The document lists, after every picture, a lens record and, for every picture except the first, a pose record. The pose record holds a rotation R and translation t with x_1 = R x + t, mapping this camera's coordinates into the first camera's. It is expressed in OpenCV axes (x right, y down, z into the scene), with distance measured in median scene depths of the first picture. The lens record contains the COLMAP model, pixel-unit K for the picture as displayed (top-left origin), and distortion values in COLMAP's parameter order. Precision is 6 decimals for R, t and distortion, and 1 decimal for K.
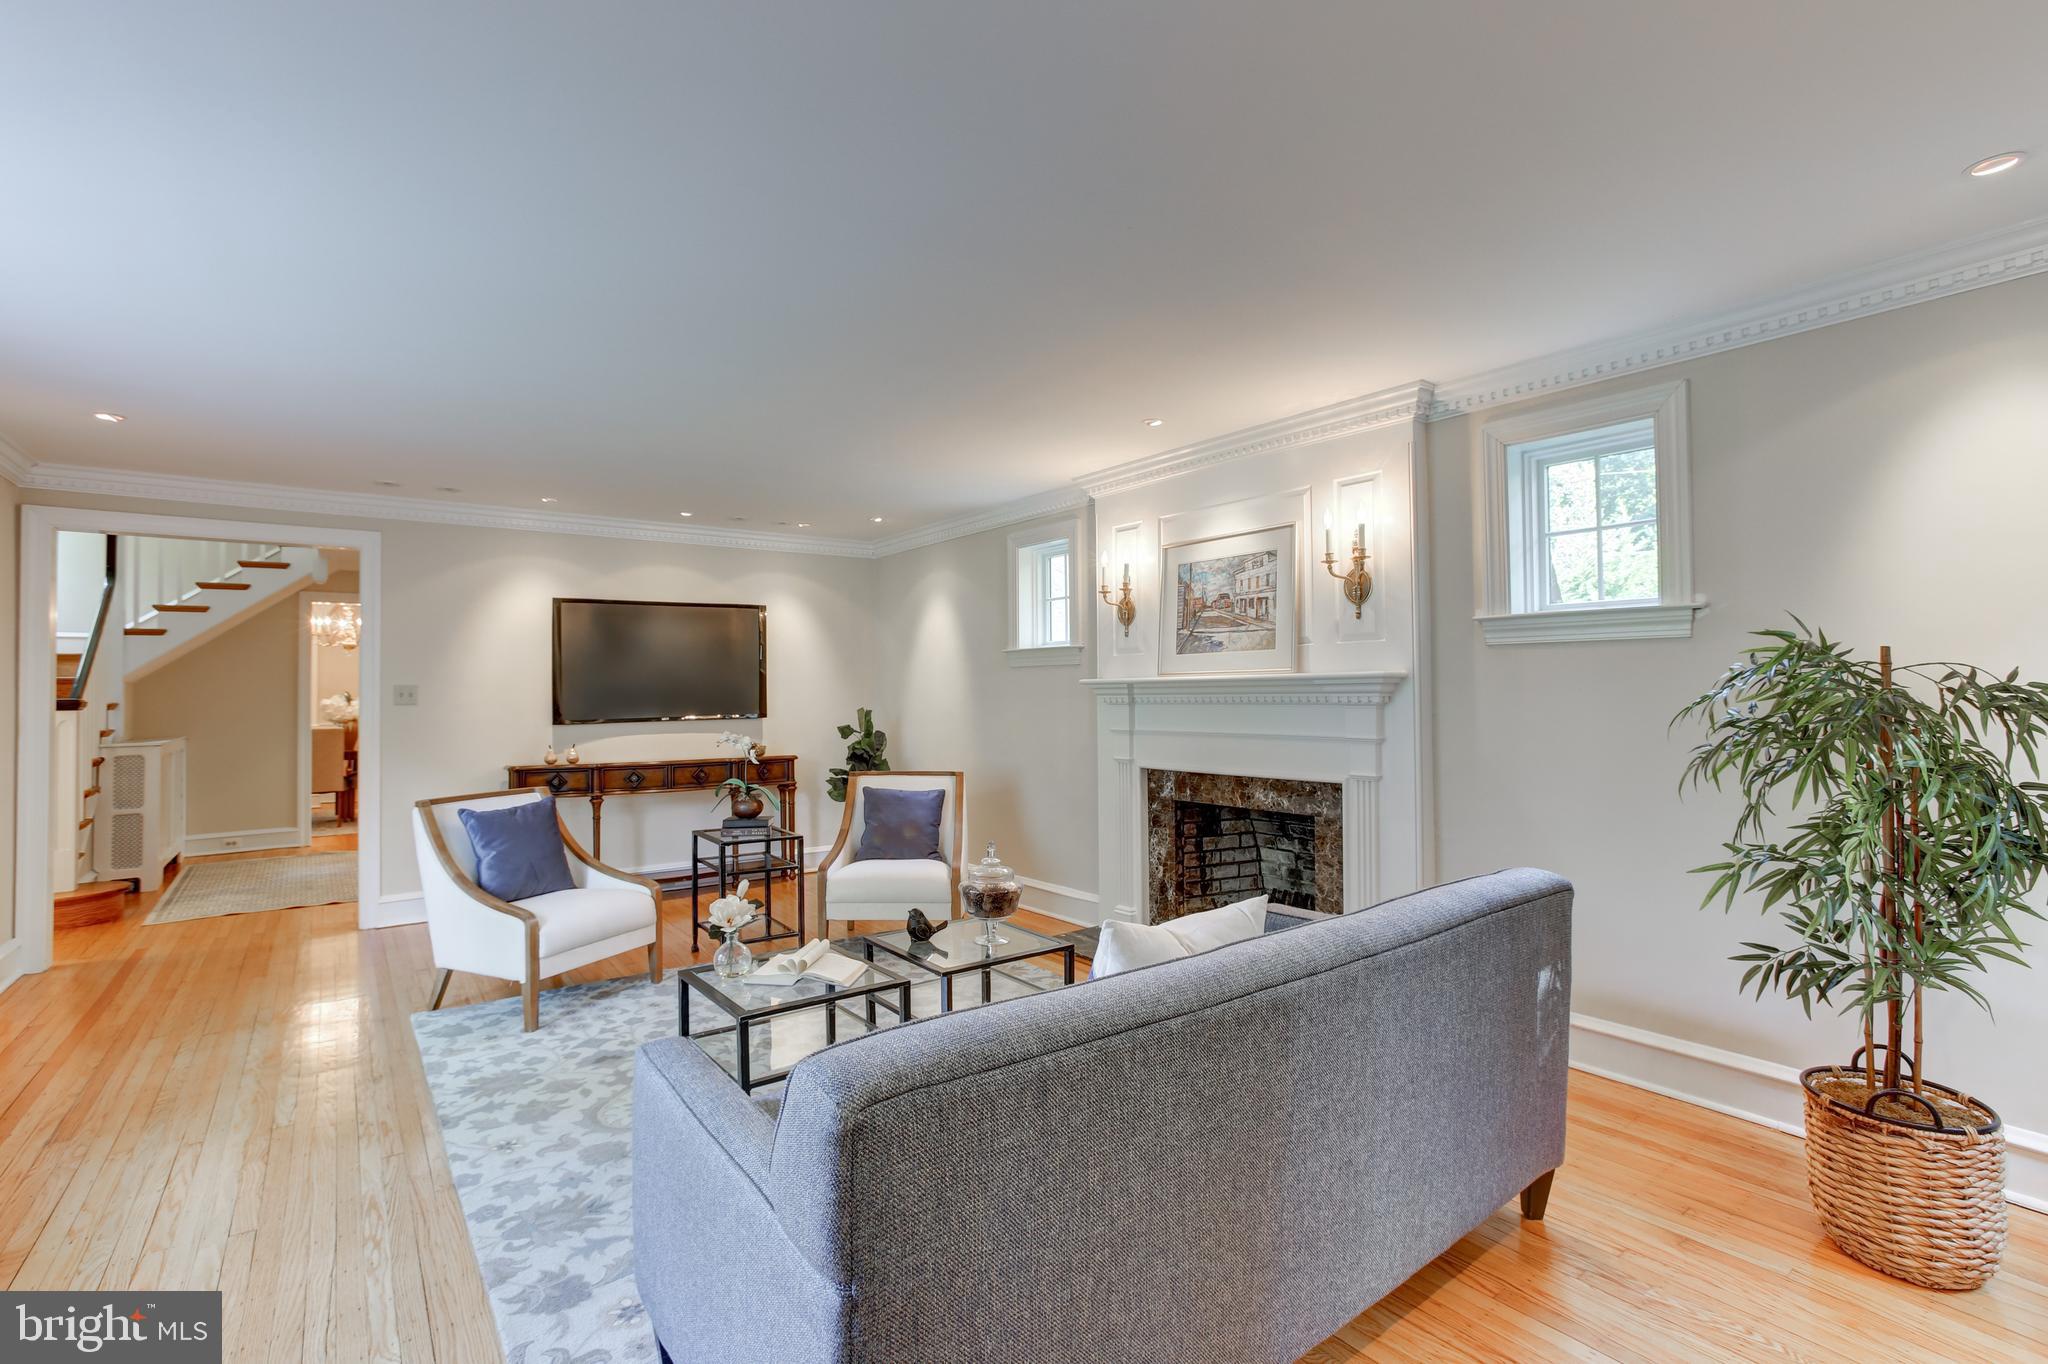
lens RADIAL K [[932.9, 0, 1025.3], [0, 932.9, 672.9], [0, 0, 1]] dist [-0.055901, 0.025693]
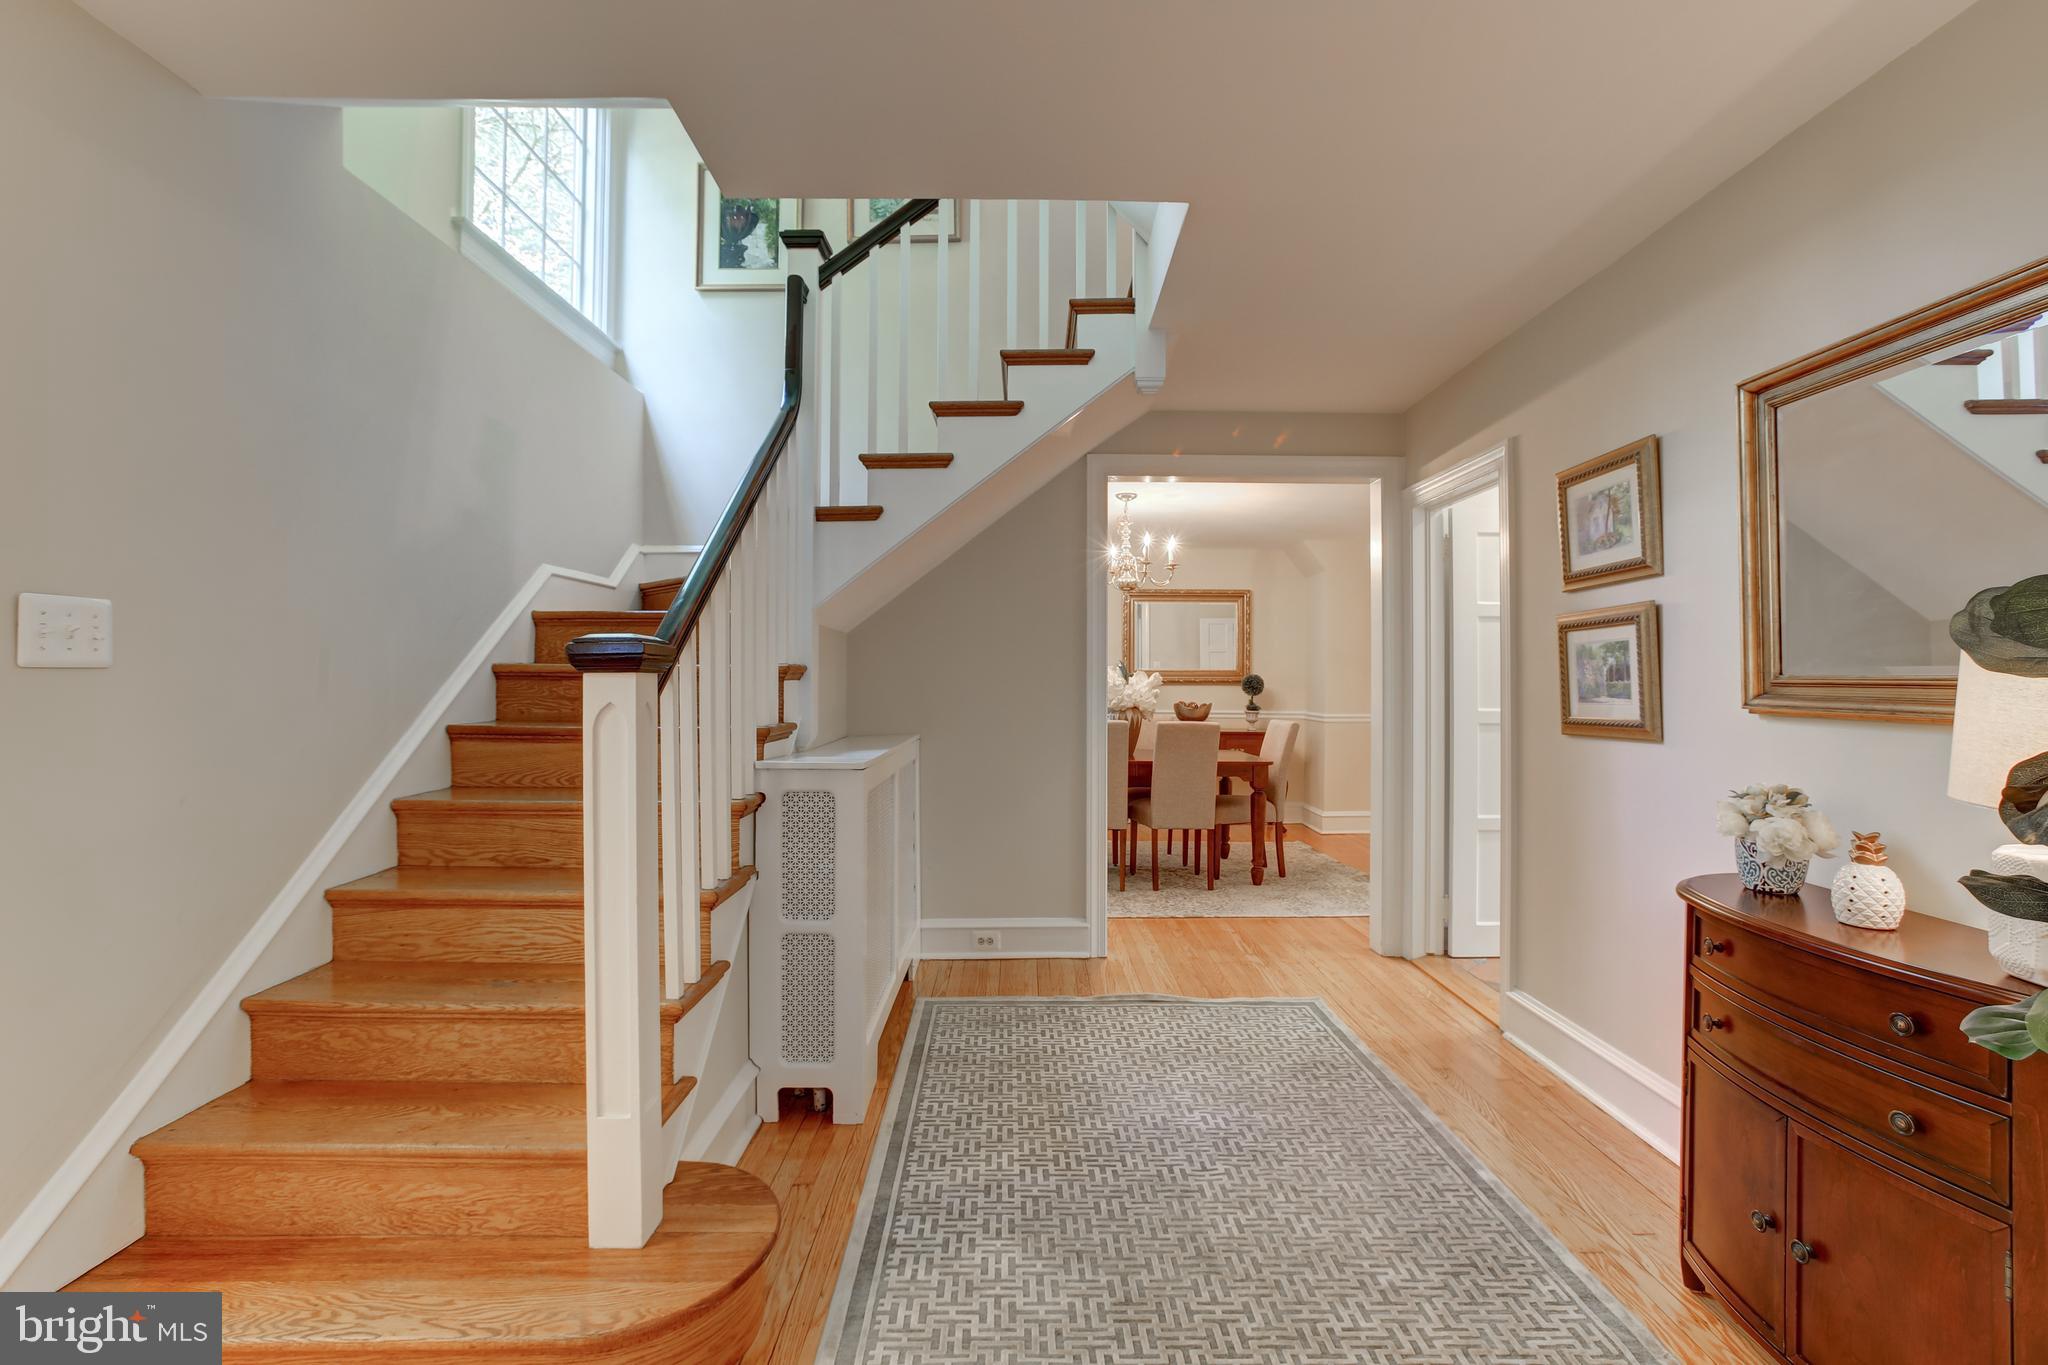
lens RADIAL K [[932.9, 0, 1025.3], [0, 932.9, 673.4], [0, 0, 1]] dist [-0.055901, 0.025693]
pose [[0.799175, 0.001229, -0.601097, -0.677509], [0.004371, 0.999960, 0.007856, 0.036704], [0.601083, -0.008906, 0.799137, 0.743322]]
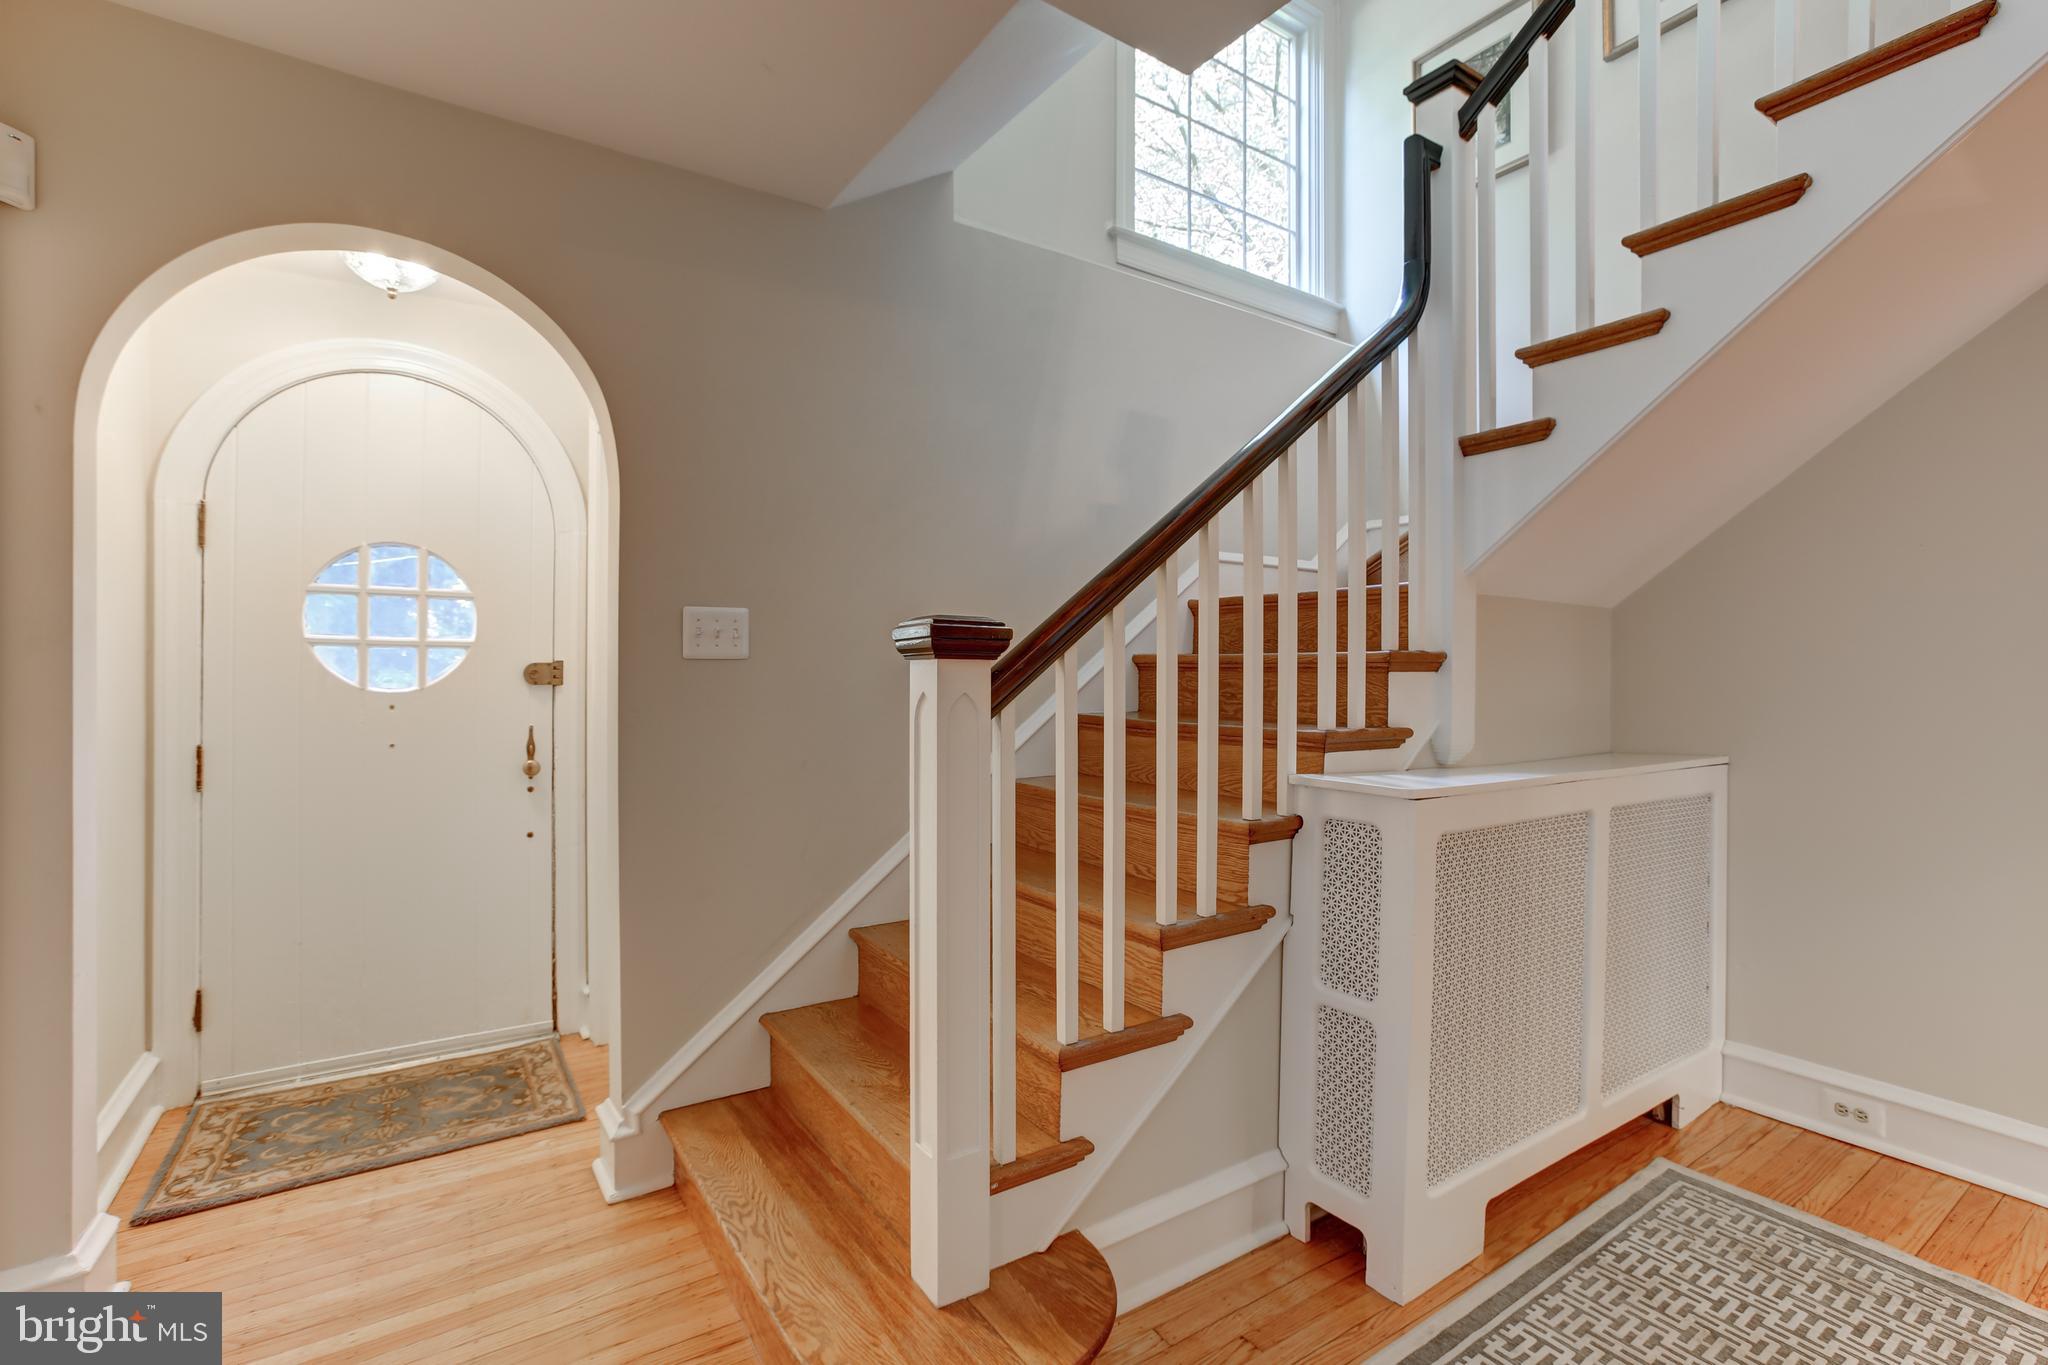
lens RADIAL K [[932.9, 0, 1025.3], [0, 932.9, 673.4], [0, 0, 1]] dist [-0.055901, 0.025693]
pose [[-0.063836, 0.006242, -0.997941, -0.693728], [0.009644, 0.999938, 0.005638, 0.040693], [0.997914, -0.009264, -0.063892, 0.933800]]
